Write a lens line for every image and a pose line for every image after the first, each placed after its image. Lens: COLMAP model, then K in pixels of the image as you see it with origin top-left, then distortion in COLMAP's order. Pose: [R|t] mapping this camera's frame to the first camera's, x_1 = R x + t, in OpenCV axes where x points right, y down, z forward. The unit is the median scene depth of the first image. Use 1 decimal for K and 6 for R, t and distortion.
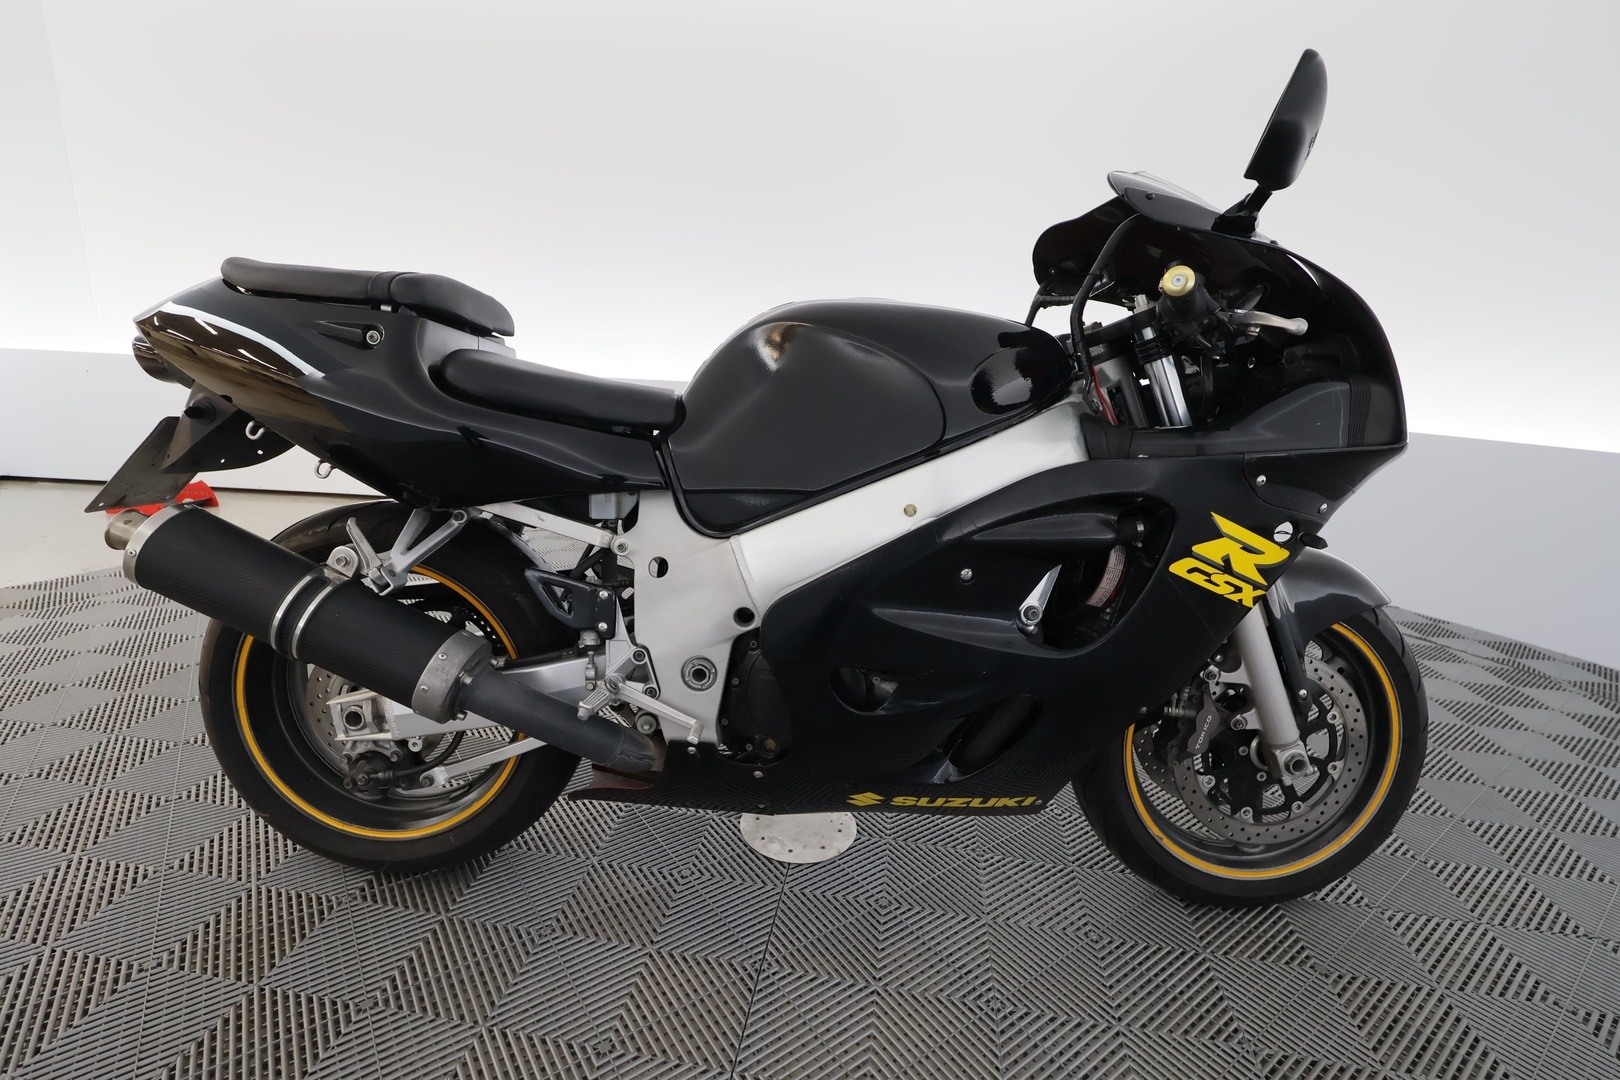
lens RADIAL K [[749.2, 0, 810.0], [0, 749.2, 540.0], [0, 0, 1]] dist [0.003503, 0.000341]
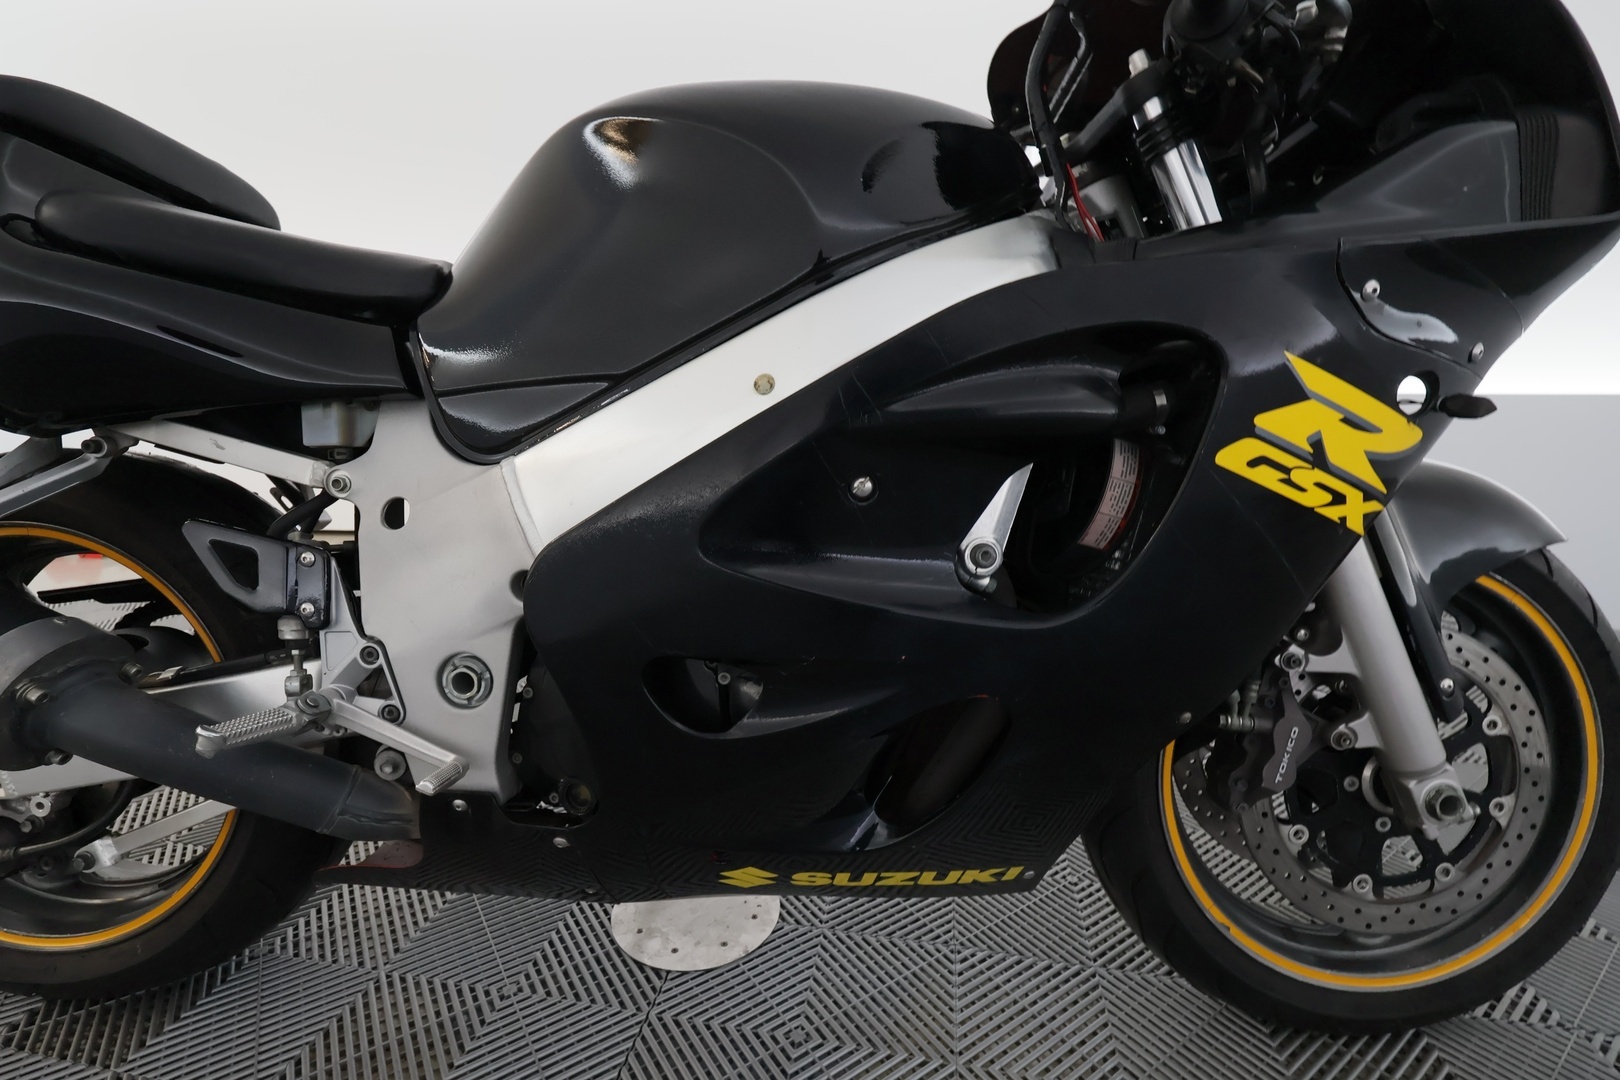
lens RADIAL K [[744.5, 0, 811.6], [0, 744.5, 537.2], [0, 0, 1]] dist [-0.003125, -0.000477]
pose [[0.998768, -0.036363, -0.033769, 0.158792], [0.034162, 0.997390, -0.063610, 0.101958], [0.035994, 0.062378, 0.997403, 0.359598]]
